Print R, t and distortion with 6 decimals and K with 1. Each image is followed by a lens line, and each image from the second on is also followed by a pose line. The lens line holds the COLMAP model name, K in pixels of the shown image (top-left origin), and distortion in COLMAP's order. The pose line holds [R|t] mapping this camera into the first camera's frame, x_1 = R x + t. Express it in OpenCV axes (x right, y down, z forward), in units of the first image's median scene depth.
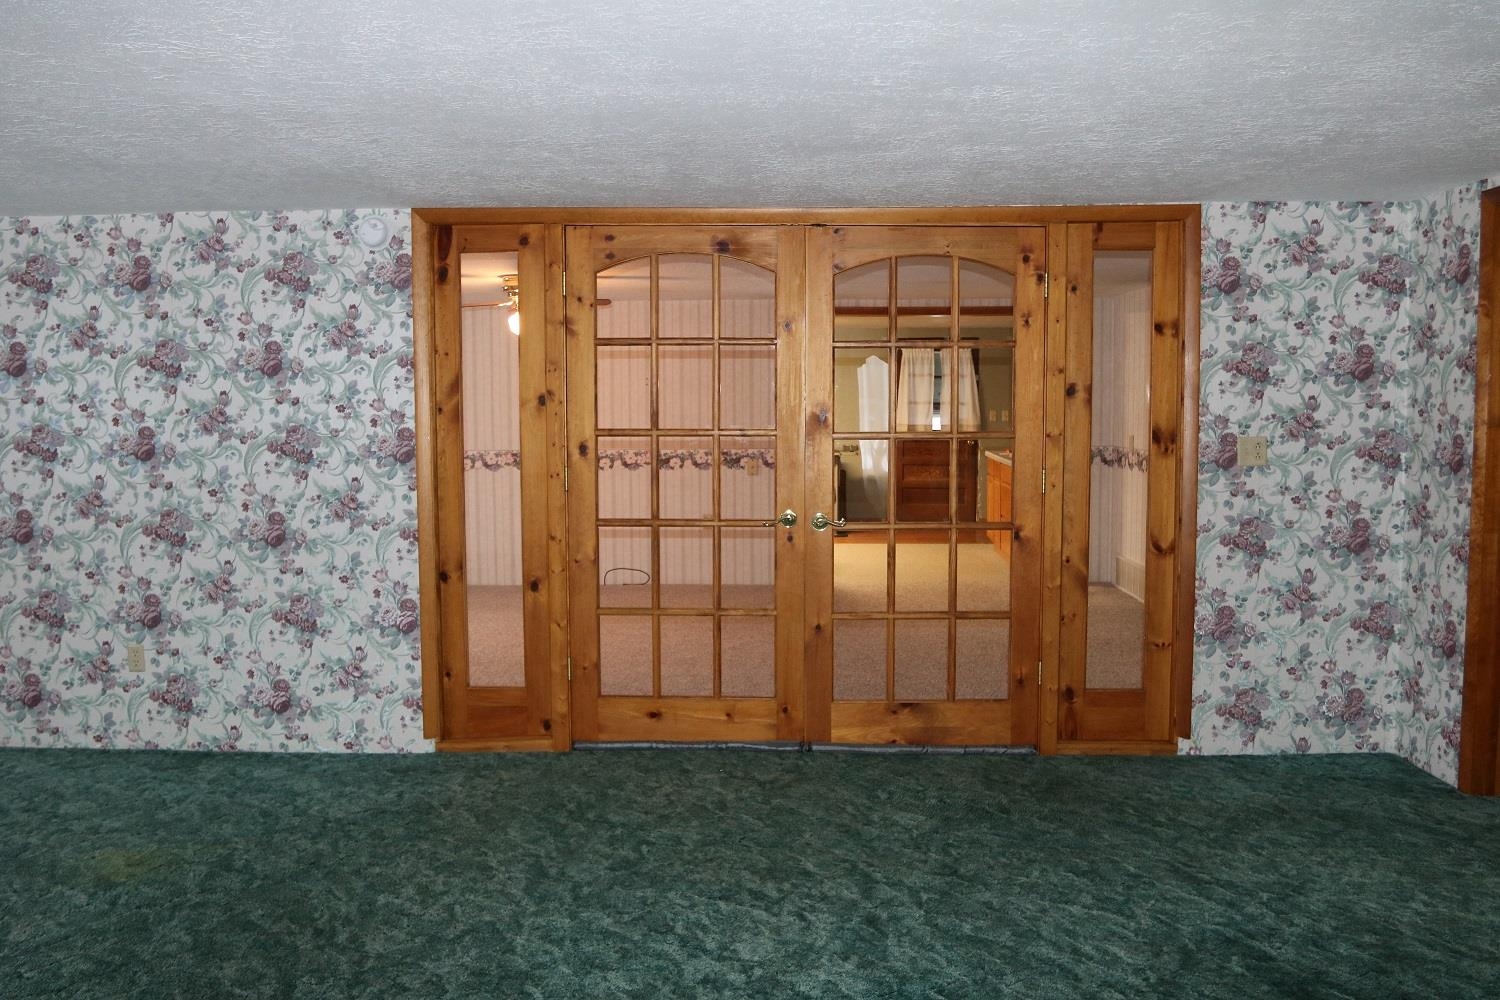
lens RADIAL K [[1173.4, 0, 749.2], [0, 1173.4, 482.7], [0, 0, 1]] dist [-0.089735, 0.051170]
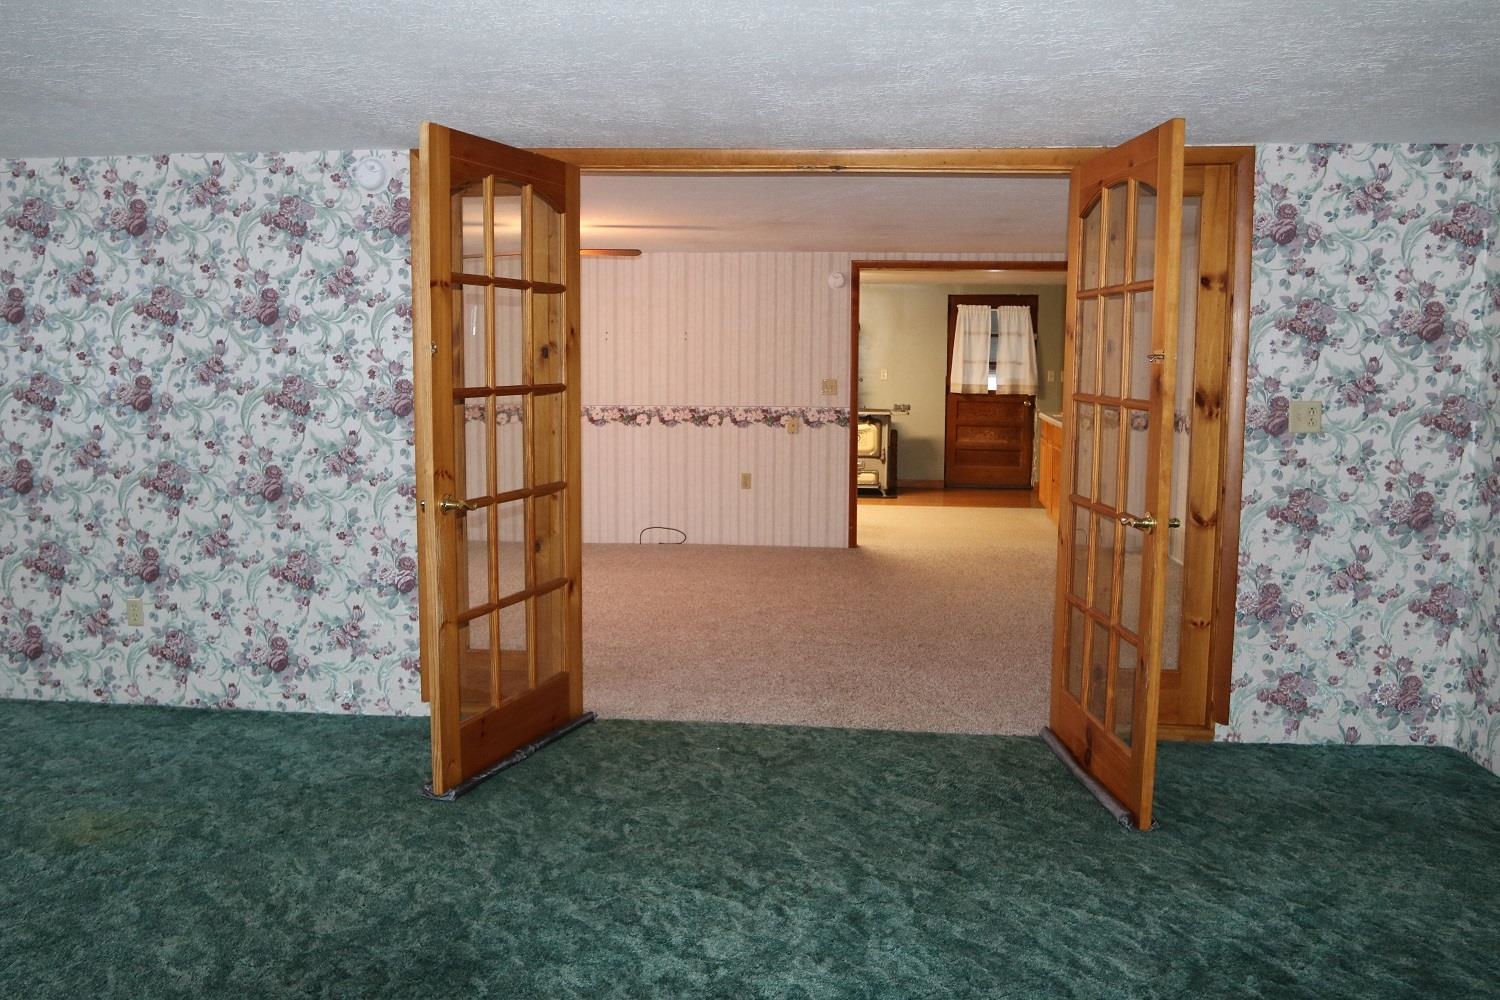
lens RADIAL K [[1173.4, 0, 749.2], [0, 1173.4, 482.7], [0, 0, 1]] dist [-0.089735, 0.051170]
pose [[0.998194, 0.017178, -0.057572, 0.046309], [-0.015101, 0.999226, 0.036321, -0.001422], [0.058152, -0.035386, 0.997680, 0.056148]]
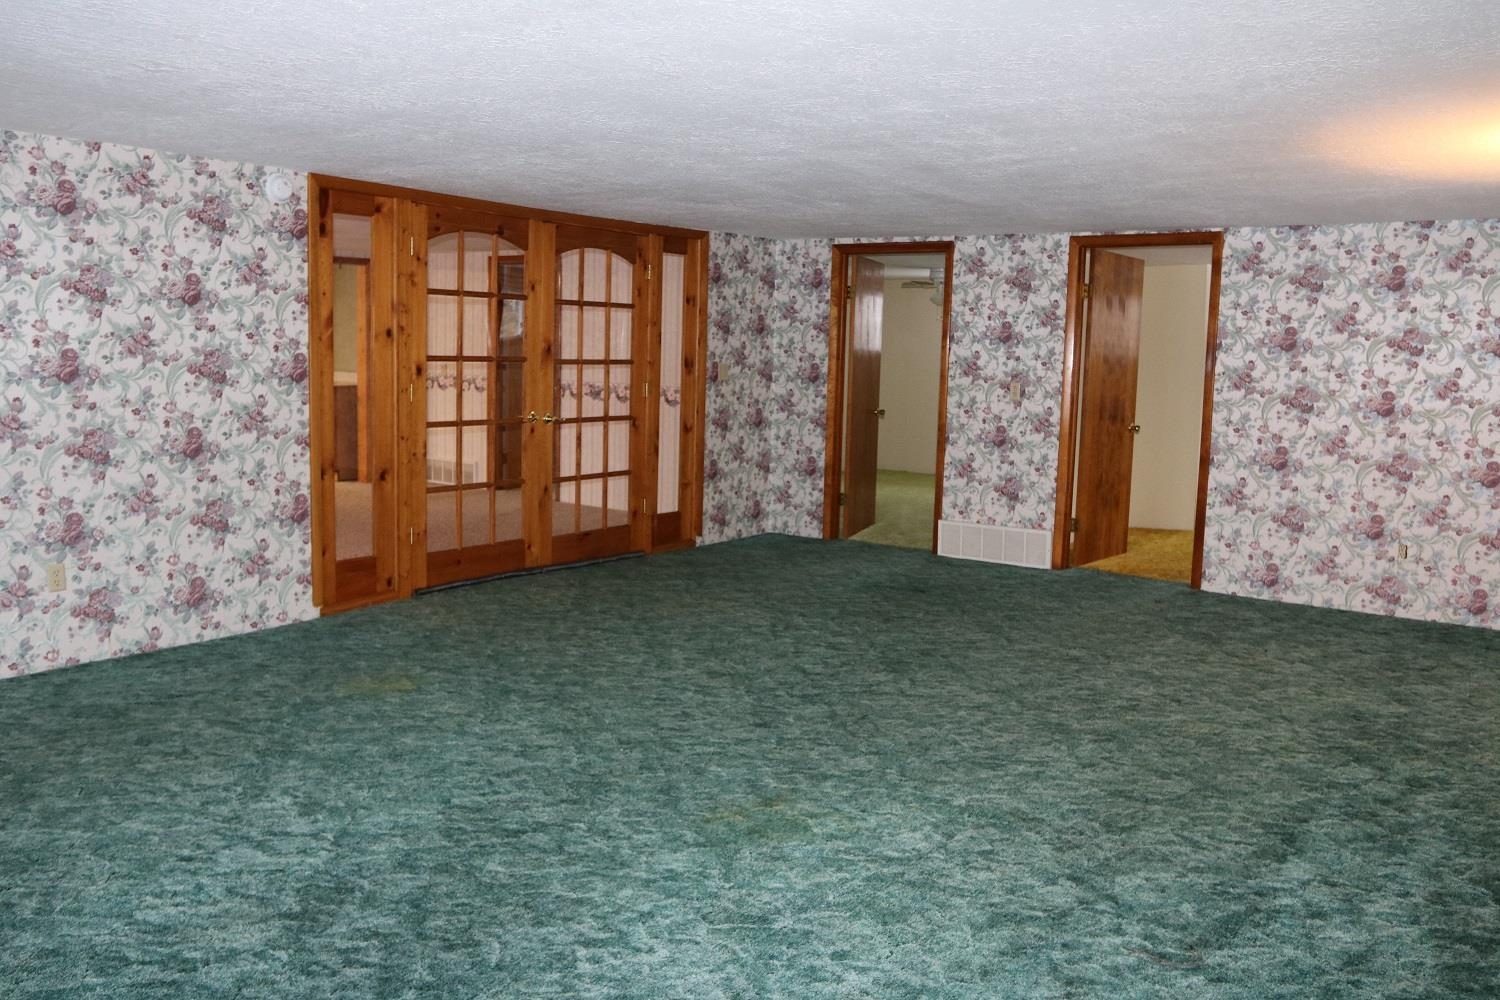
lens RADIAL K [[1173.4, 0, 749.2], [0, 1173.4, 482.7], [0, 0, 1]] dist [-0.089735, 0.051170]
pose [[0.572493, -0.075458, 0.816430, -1.031461], [0.025420, 0.996911, 0.074314, 0.009966], [-0.819515, -0.021791, 0.572643, -0.079368]]
